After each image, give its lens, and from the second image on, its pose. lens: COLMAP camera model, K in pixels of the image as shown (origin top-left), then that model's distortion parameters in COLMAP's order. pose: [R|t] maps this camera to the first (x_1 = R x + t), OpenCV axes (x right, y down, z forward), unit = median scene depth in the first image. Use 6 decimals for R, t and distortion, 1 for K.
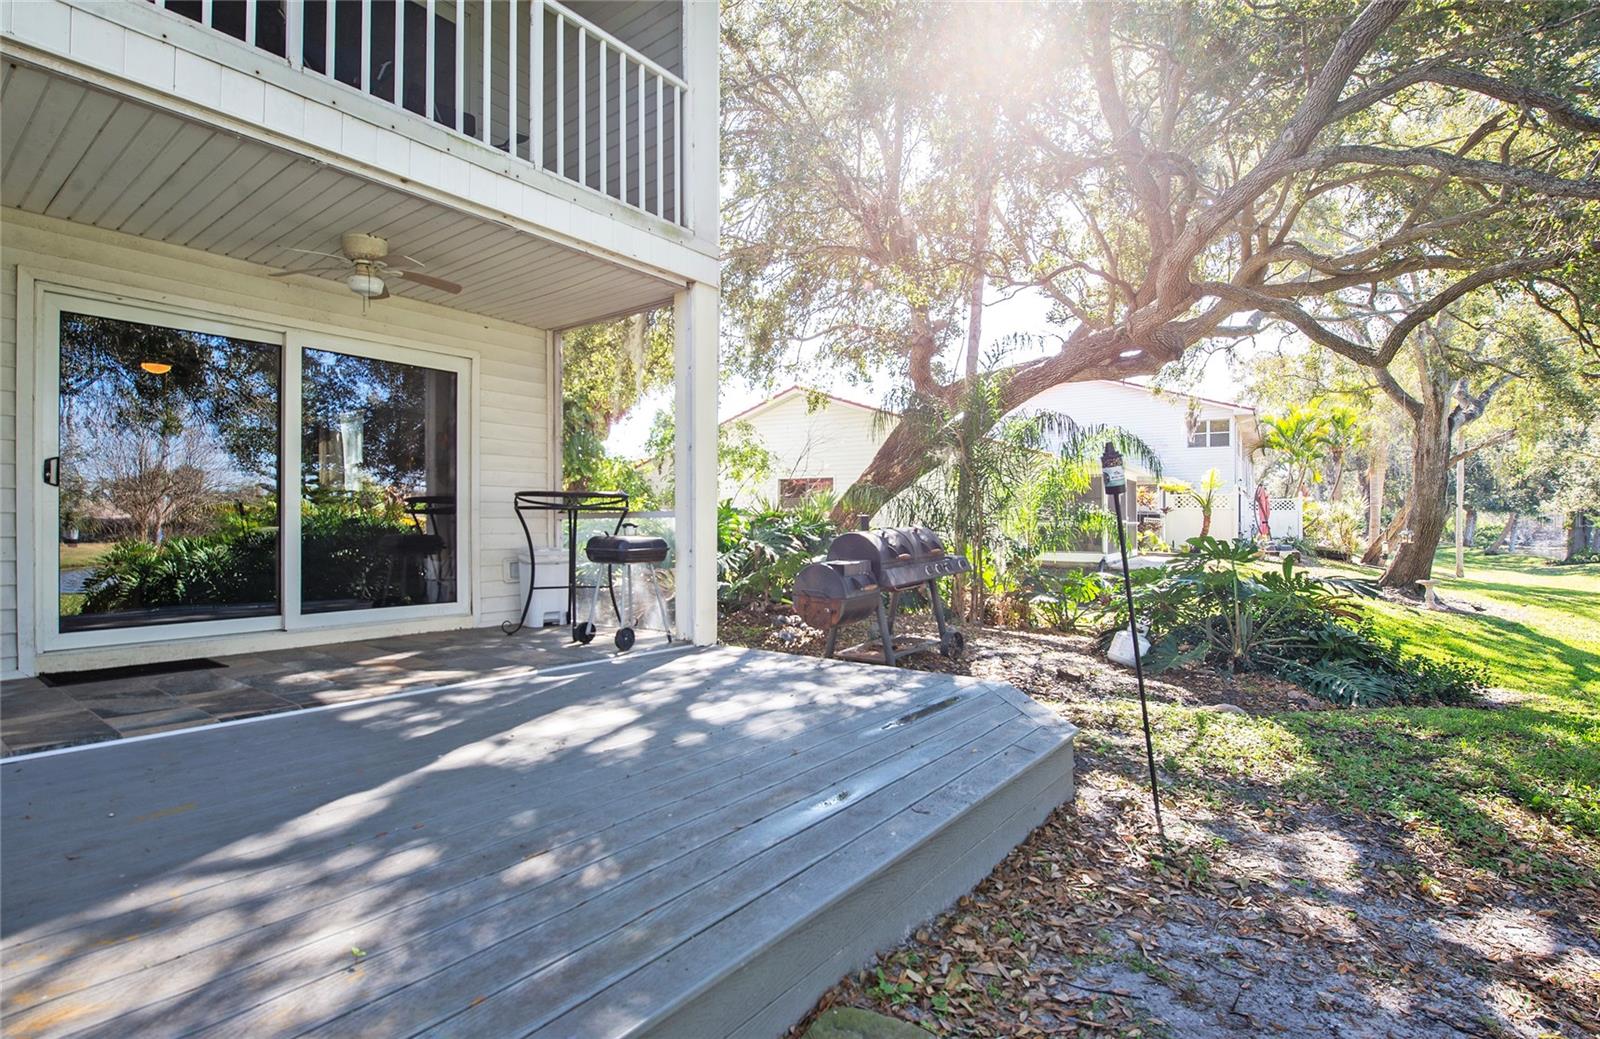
lens RADIAL K [[749.3, 0, 804.4], [0, 749.3, 540.5], [0, 0, 1]] dist [-0.021366, -0.000527]
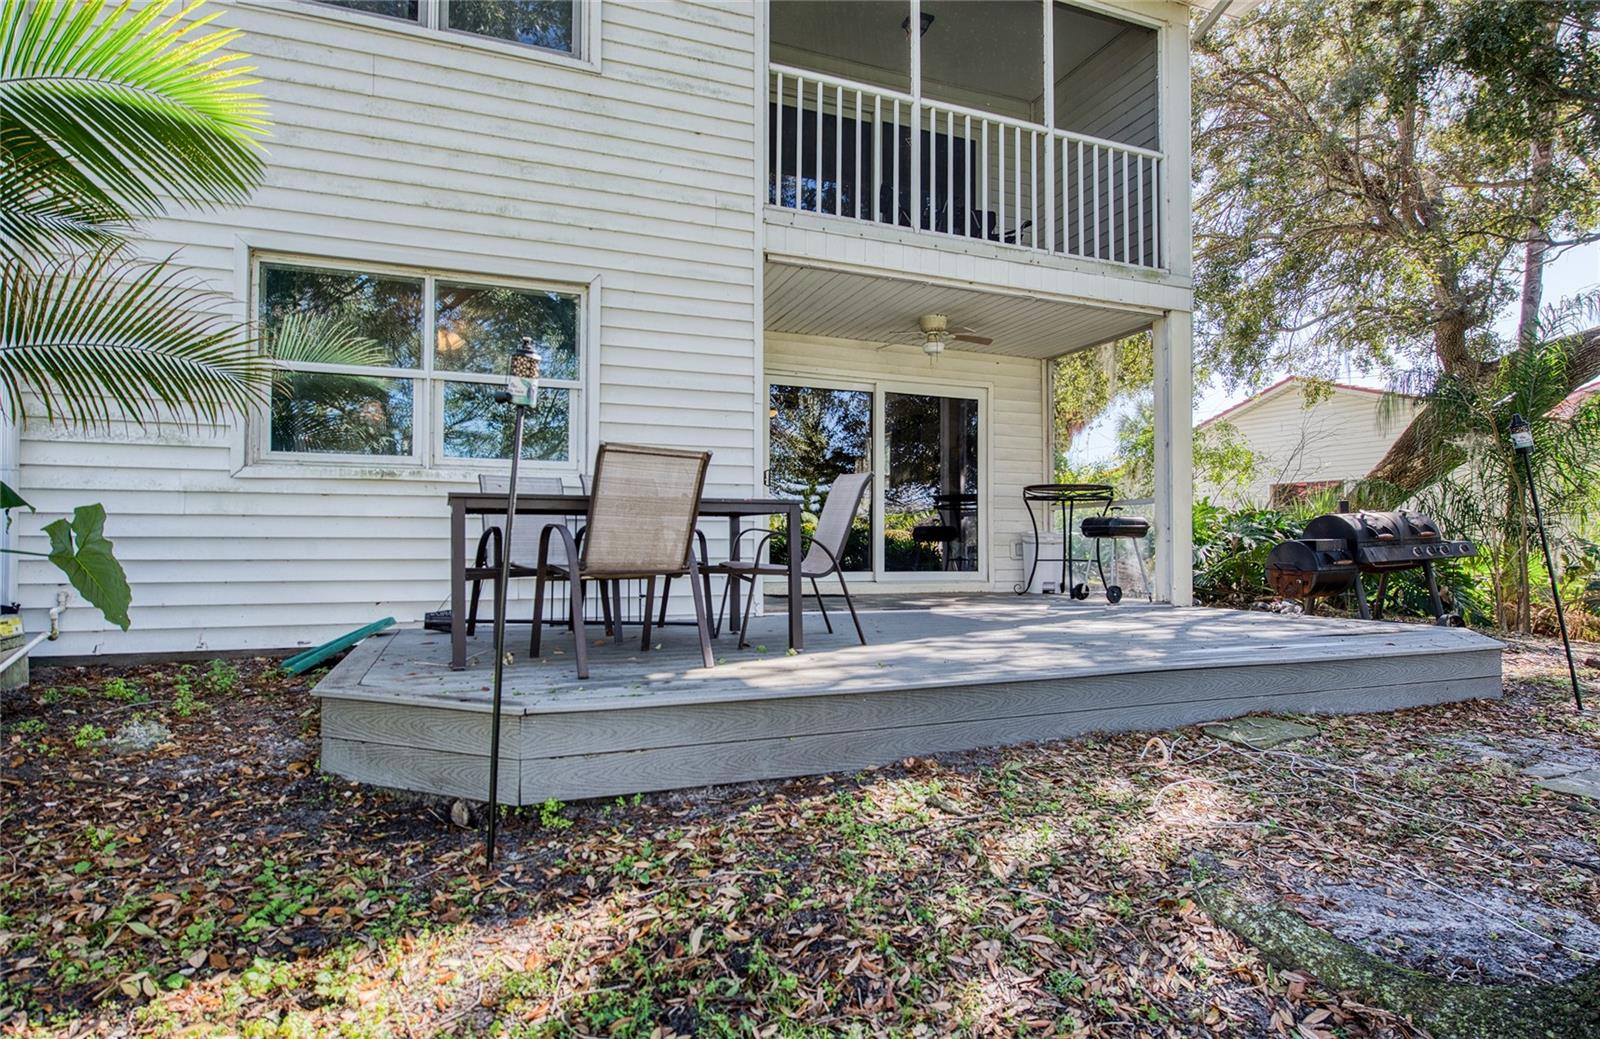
lens RADIAL K [[851.1, 0, 800.0], [0, 851.1, 519.5], [0, 0, 1]] dist [-0.003371, 0.000521]
pose [[0.851751, -0.012190, -0.523805, 0.030220], [-0.018277, 0.998430, -0.052956, 0.039664], [0.523628, 0.054679, 0.850191, -0.237918]]
